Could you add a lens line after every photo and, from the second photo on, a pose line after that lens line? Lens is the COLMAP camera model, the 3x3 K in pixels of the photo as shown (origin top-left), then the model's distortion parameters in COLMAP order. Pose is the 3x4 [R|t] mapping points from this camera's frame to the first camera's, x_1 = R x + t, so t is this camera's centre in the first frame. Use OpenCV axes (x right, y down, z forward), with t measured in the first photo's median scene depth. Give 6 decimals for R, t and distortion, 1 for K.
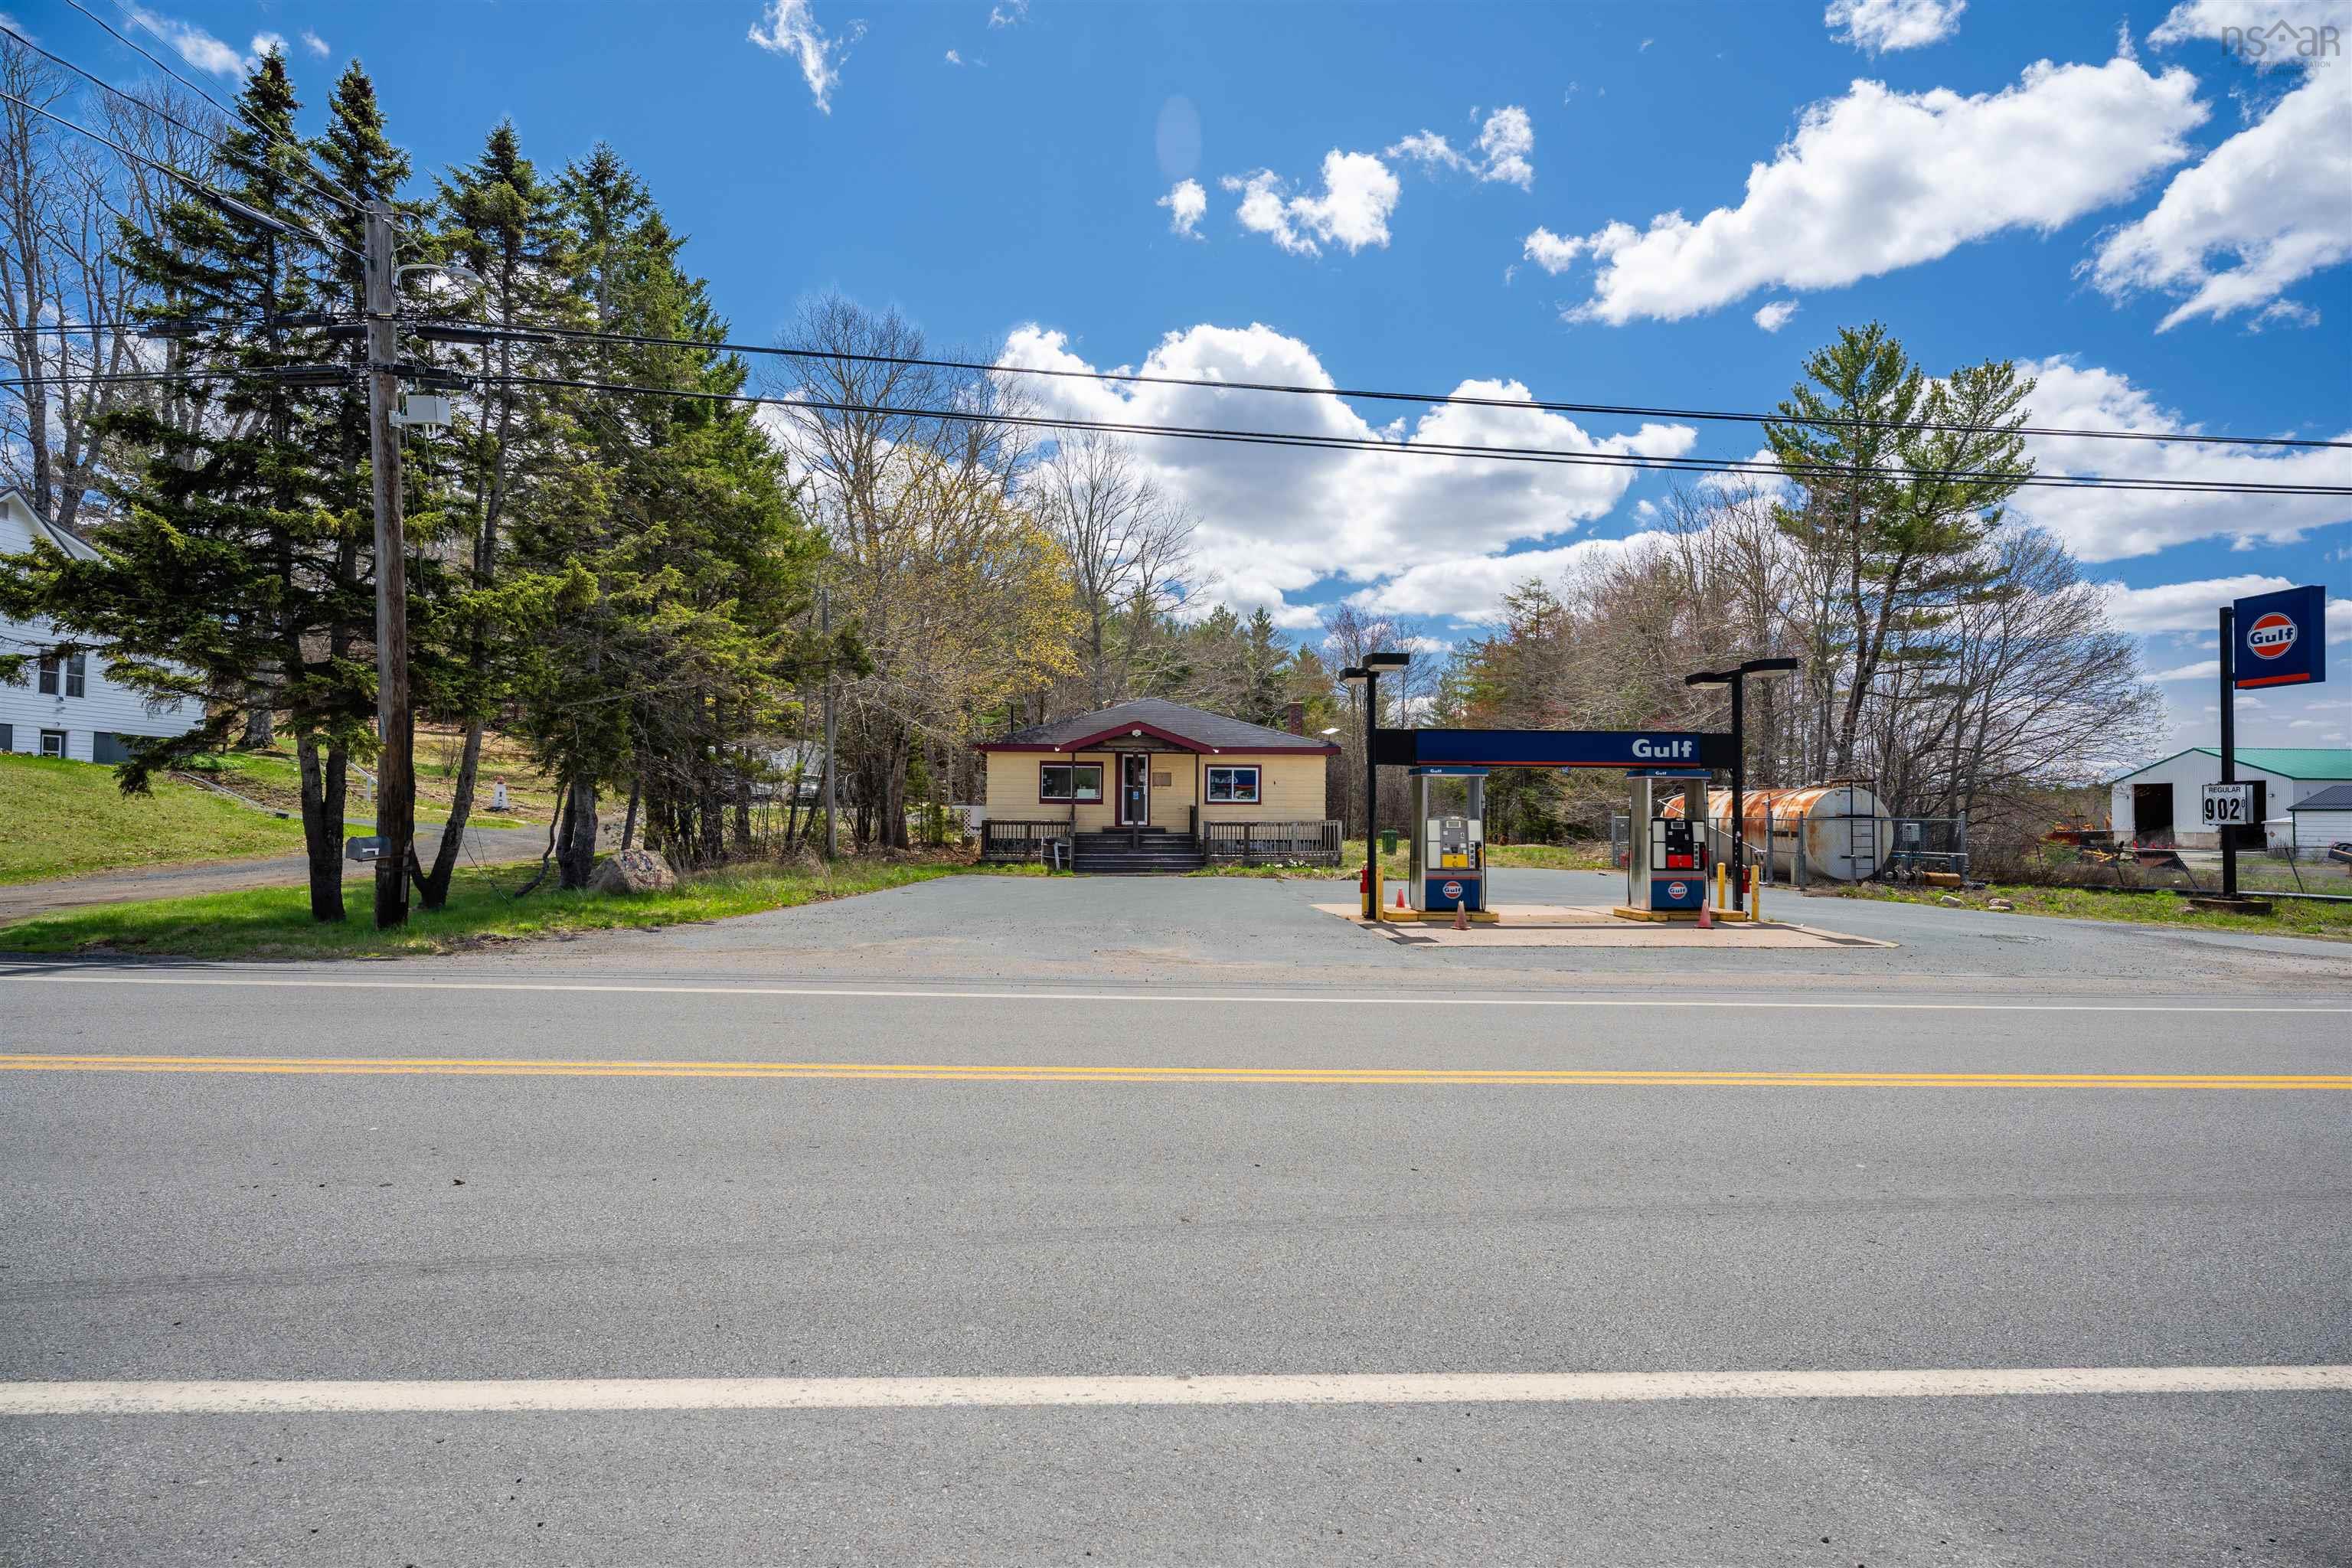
lens RADIAL K [[1163.0, 0, 1161.6], [0, 1163.0, 766.9], [0, 0, 1]] dist [0.000242, 0.000096]
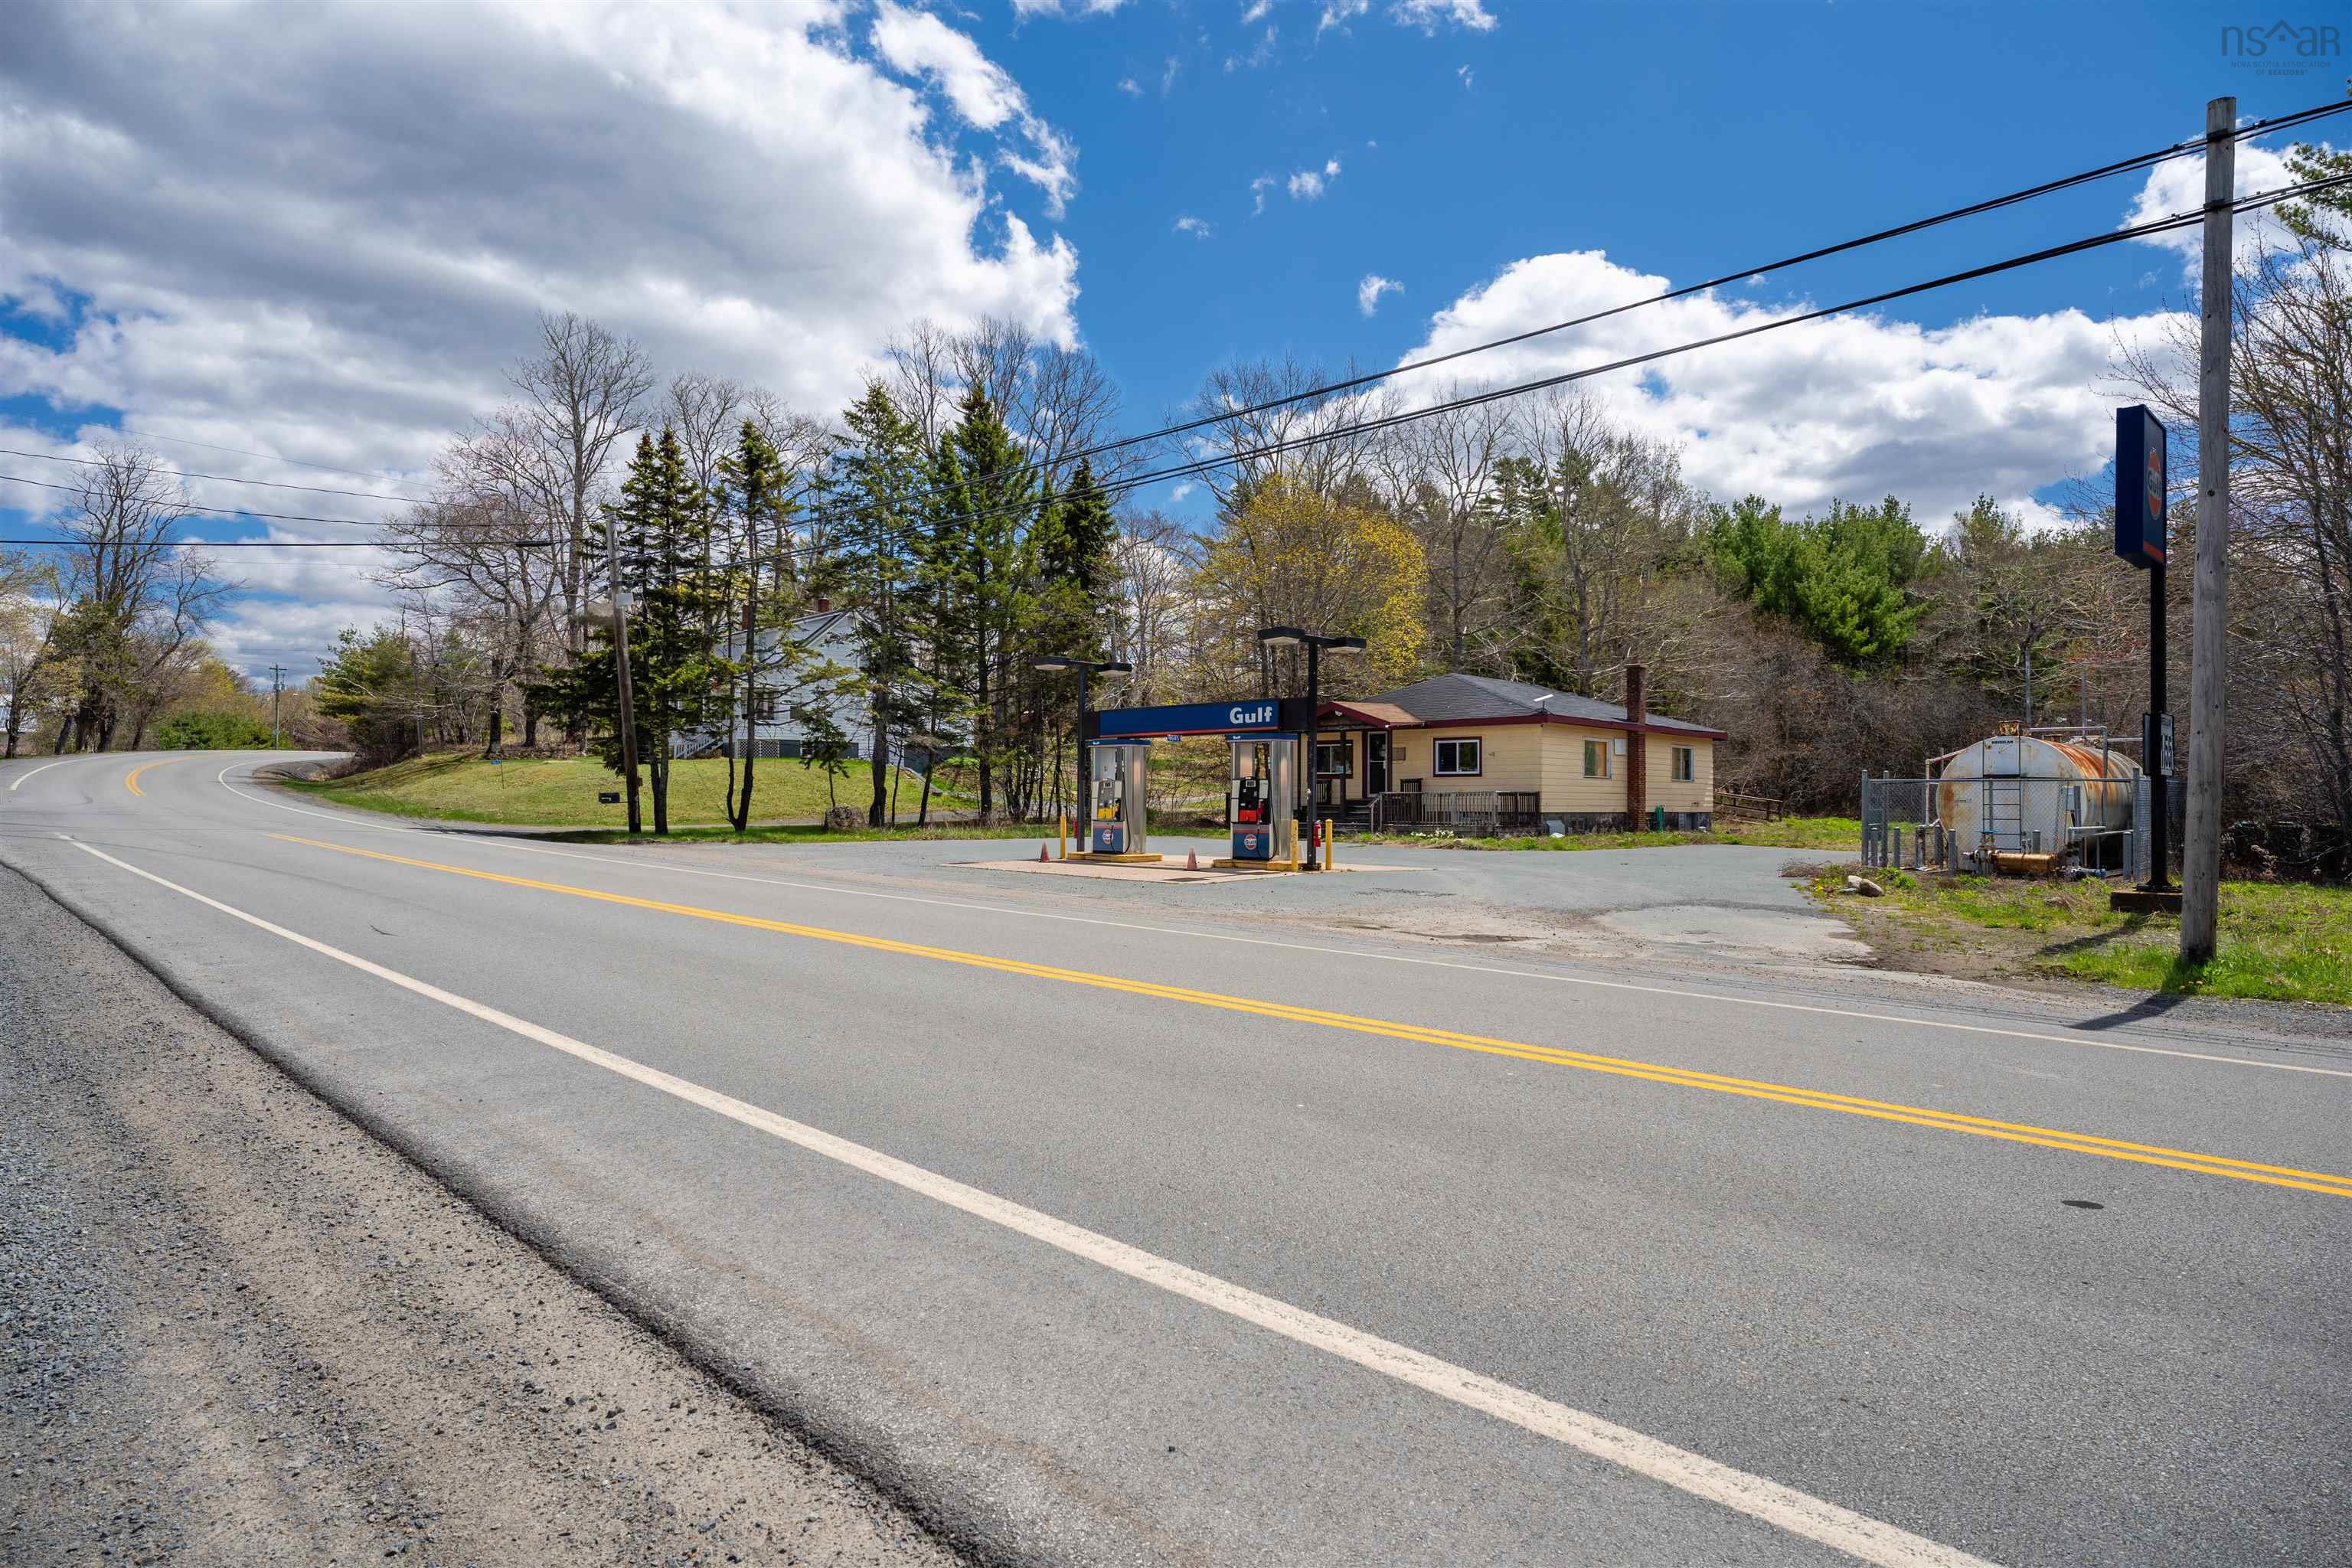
lens RADIAL K [[1323.4, 0, 1176.0], [0, 1323.4, 784.0], [0, 0, 1]] dist [-0.000579, 0.000916]
pose [[0.658505, -0.011861, -0.752483, 0.780868], [0.028396, 0.999555, 0.009094, 0.021455], [0.752040, -0.027356, 0.658549, 0.064509]]
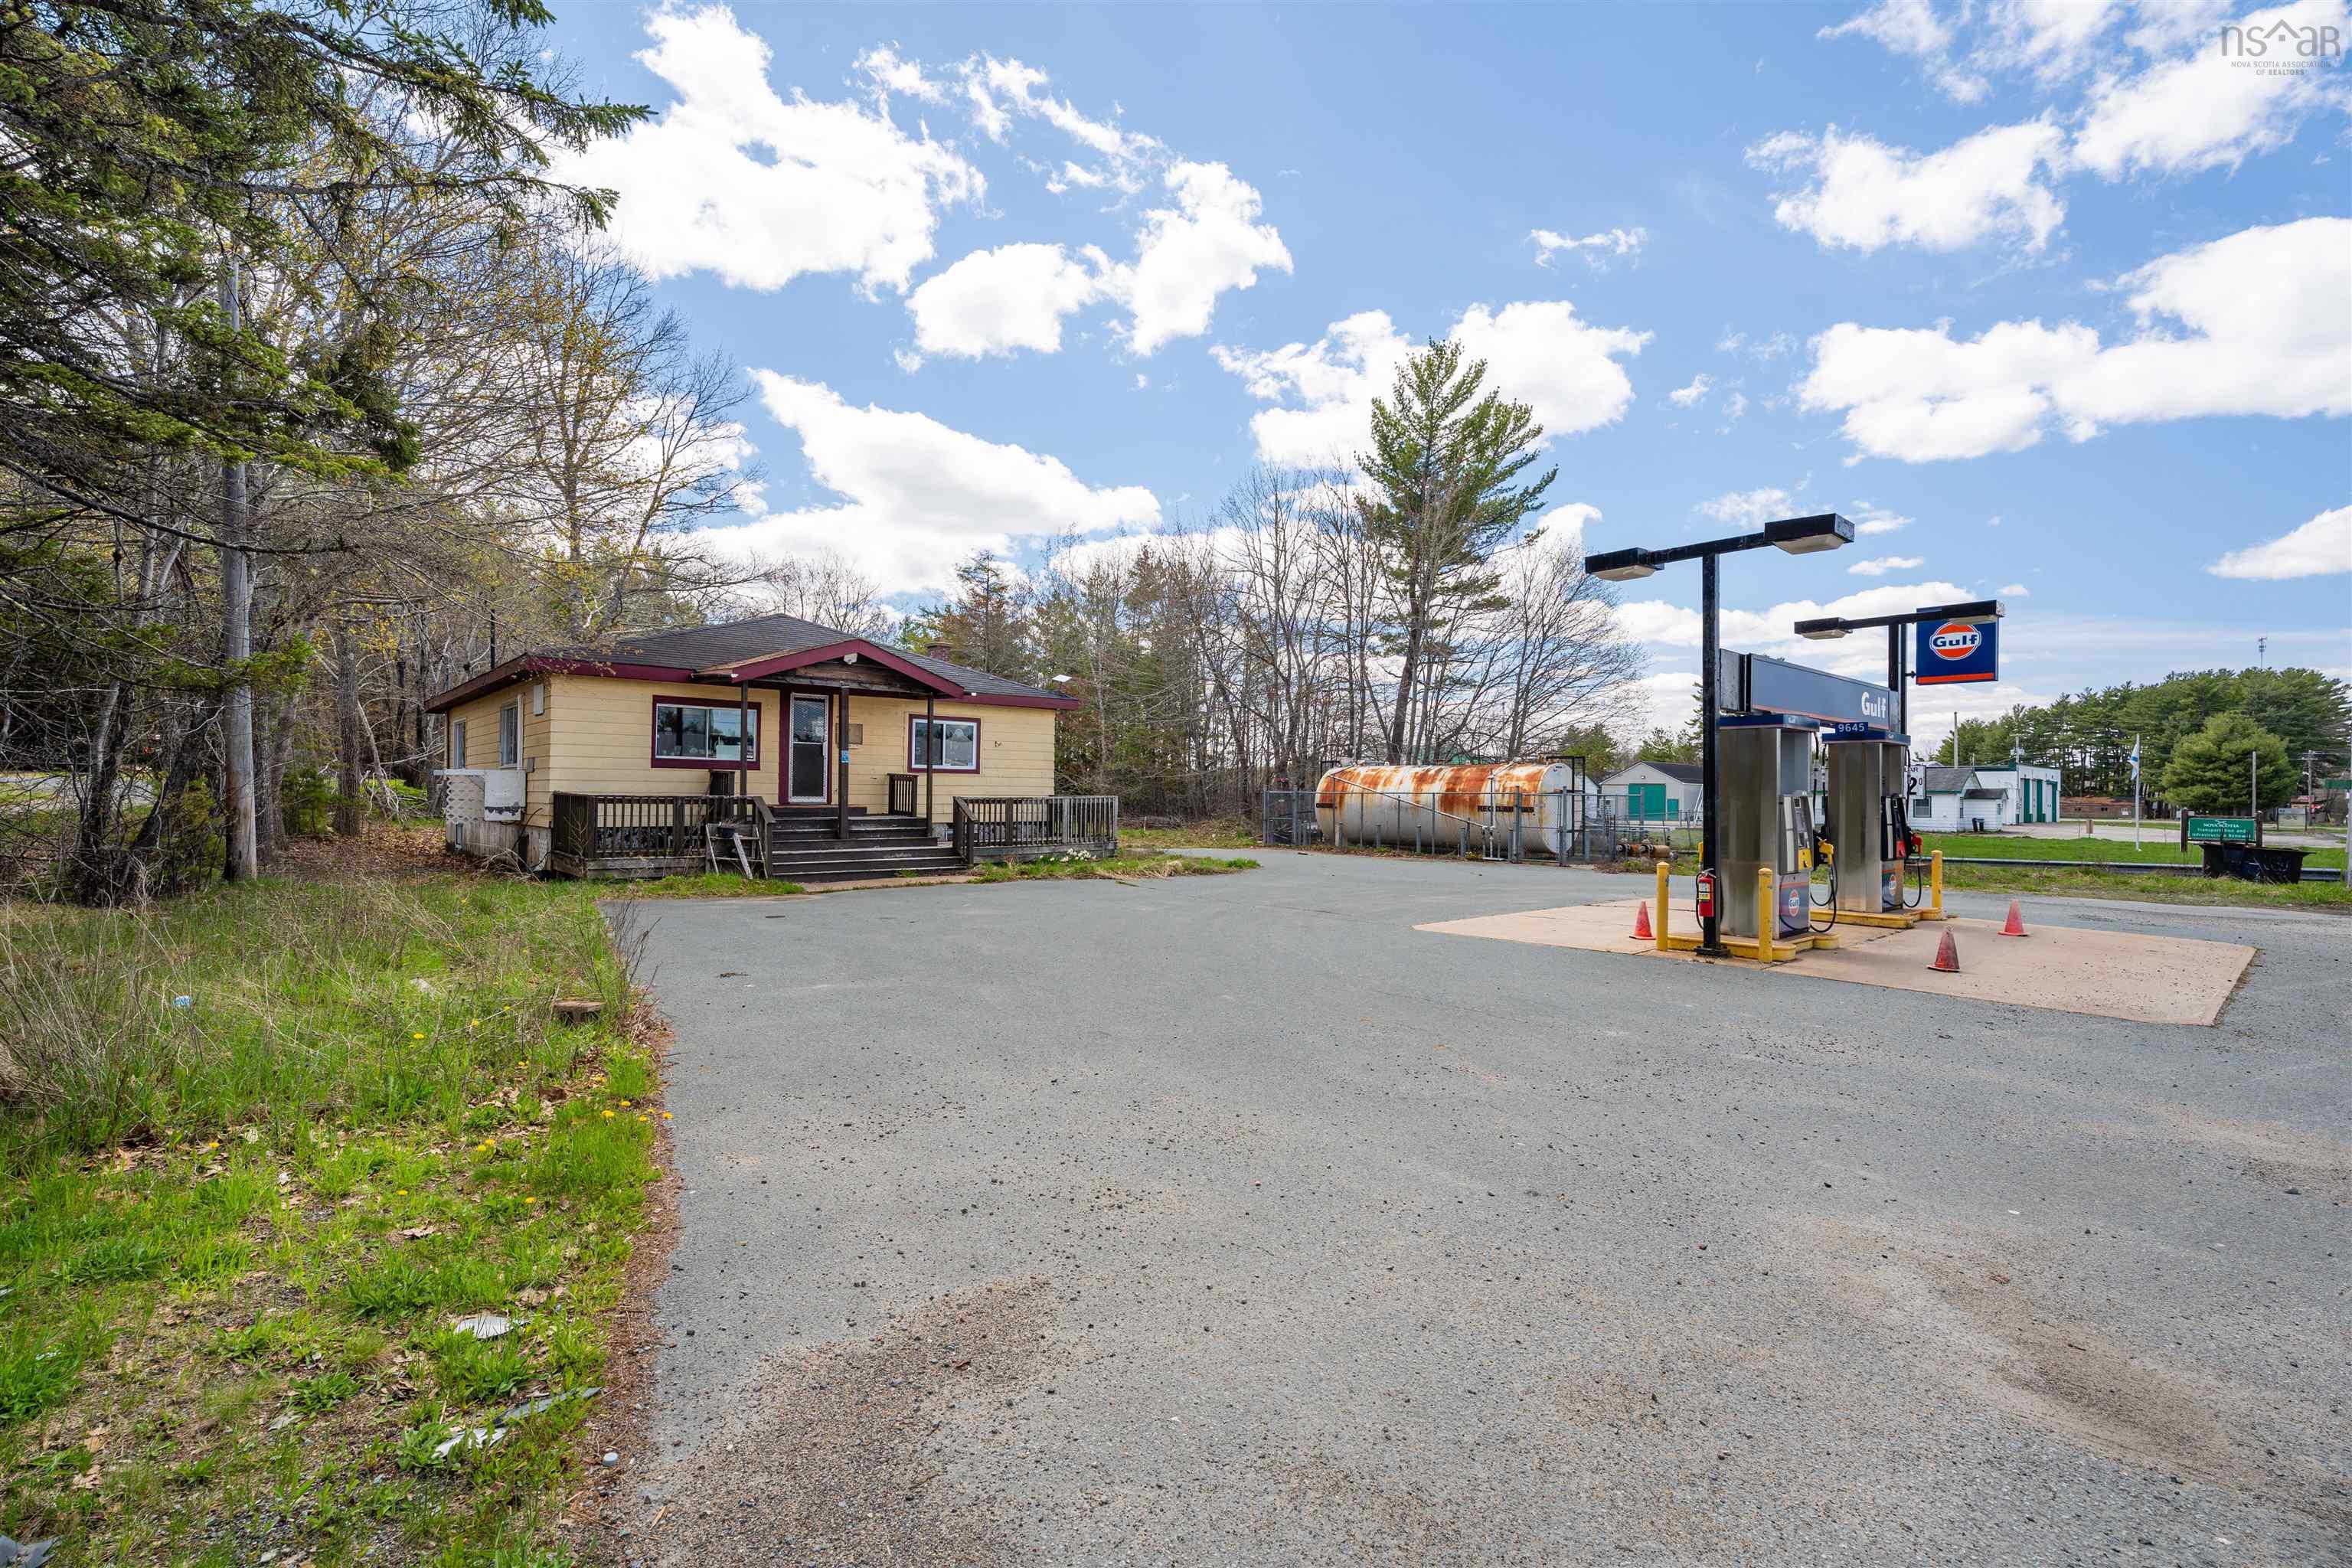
lens RADIAL K [[1042.4, 0, 1176.0], [0, 1042.4, 784.0], [0, 0, 1]] dist [0.018116, 0.000038]
pose [[0.795438, 0.007091, 0.605994, -0.216264], [-0.029305, 0.999212, 0.026773, 0.018342], [-0.605326, -0.039055, 0.795019, 0.421596]]
